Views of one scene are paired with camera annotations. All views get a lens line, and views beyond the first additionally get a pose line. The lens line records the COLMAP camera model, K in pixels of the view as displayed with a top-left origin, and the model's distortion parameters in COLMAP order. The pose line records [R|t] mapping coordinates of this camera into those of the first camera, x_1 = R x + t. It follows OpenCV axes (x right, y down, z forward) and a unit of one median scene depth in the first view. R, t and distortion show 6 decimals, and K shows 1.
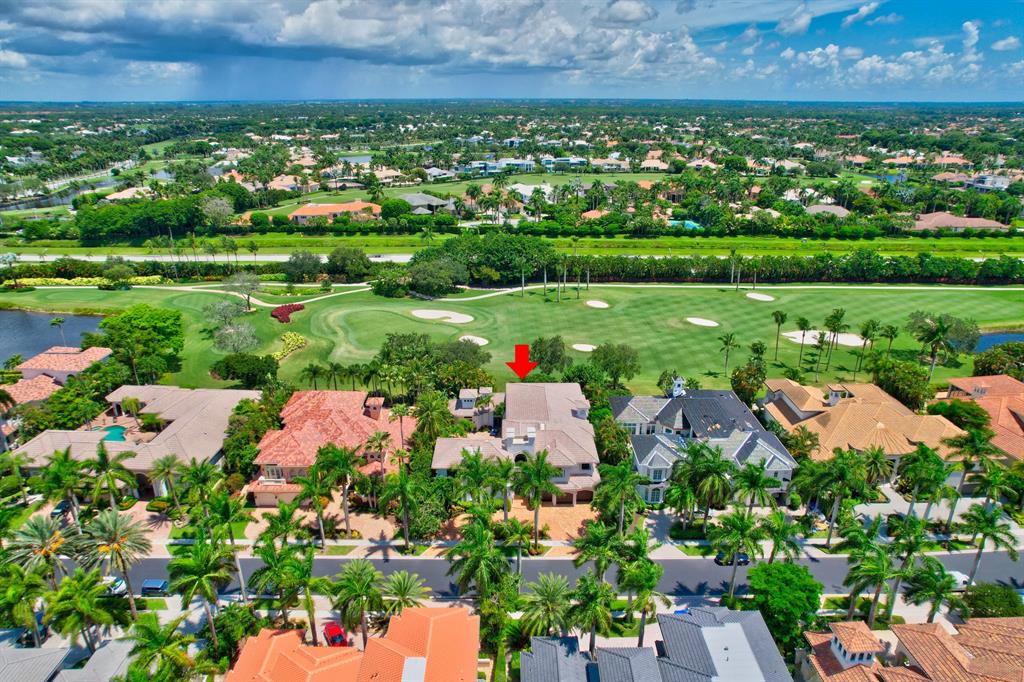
lens RADIAL K [[653.3, 0, 510.6], [0, 653.3, 340.6], [0, 0, 1]] dist [-0.077856, 0.068682]
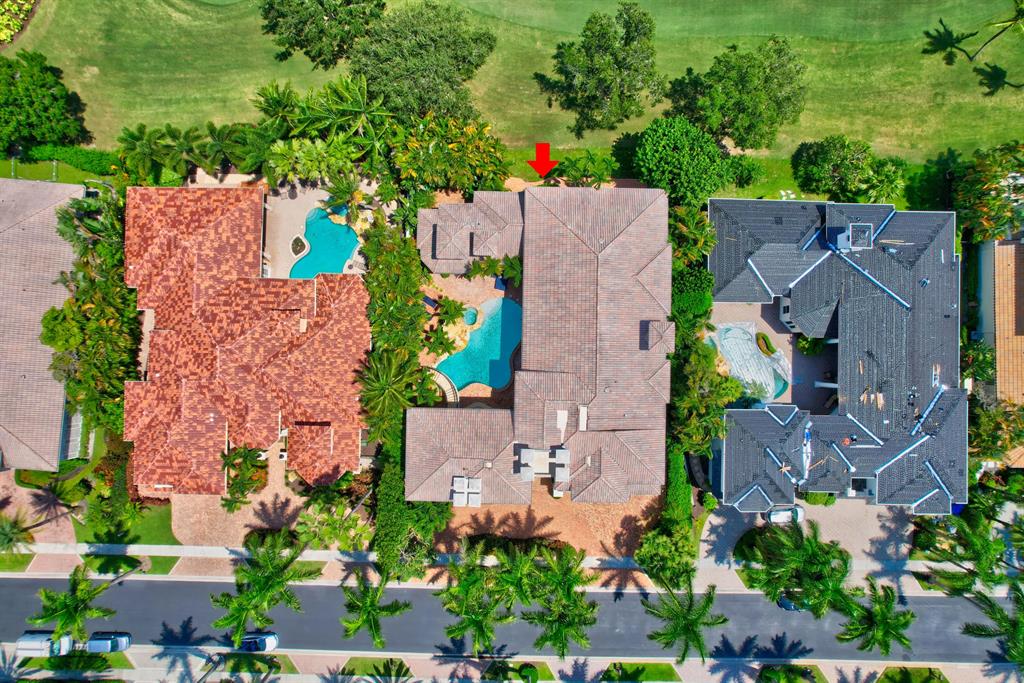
lens RADIAL K [[656.8, 0, 533.0], [0, 656.8, 313.9], [0, 0, 1]] dist [-0.026635, 0.002146]
pose [[0.999650, 0.026380, 0.002094, -0.000100], [-0.011987, 0.380840, 0.924563, -0.231651], [0.023593, -0.924265, 0.381023, 0.435303]]
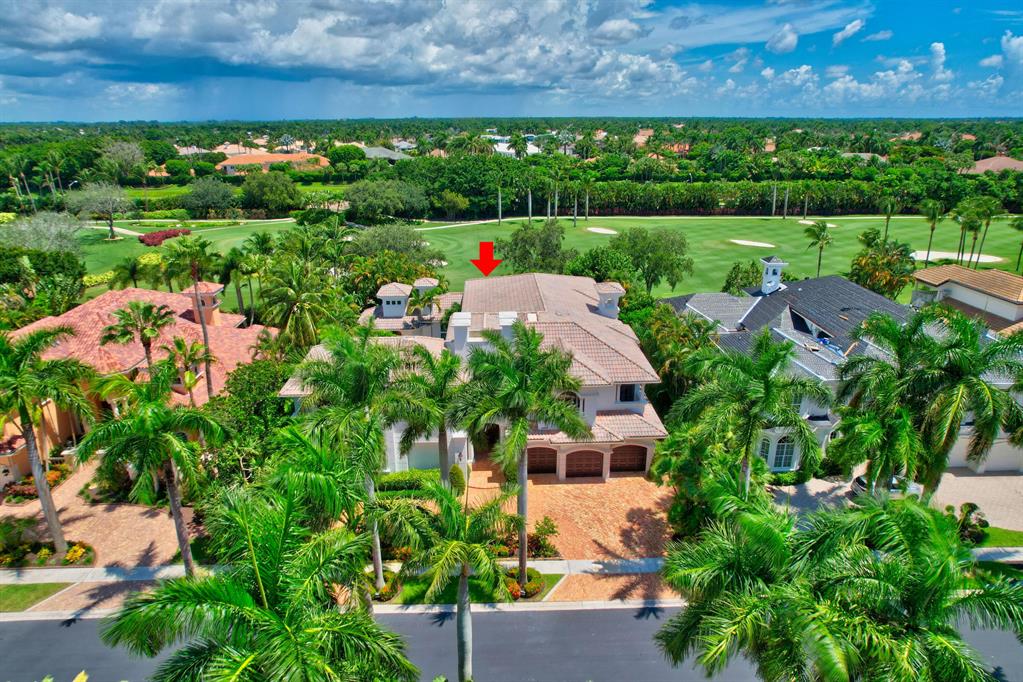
lens RADIAL K [[652.7, 0, 510.1], [0, 652.7, 340.6], [0, 0, 1]] dist [-0.077856, 0.068682]
pose [[0.999619, -0.014819, 0.023301, 0.010994], [0.015475, 0.999481, -0.028249, 0.081968], [-0.022870, 0.028599, 0.999329, 0.266713]]
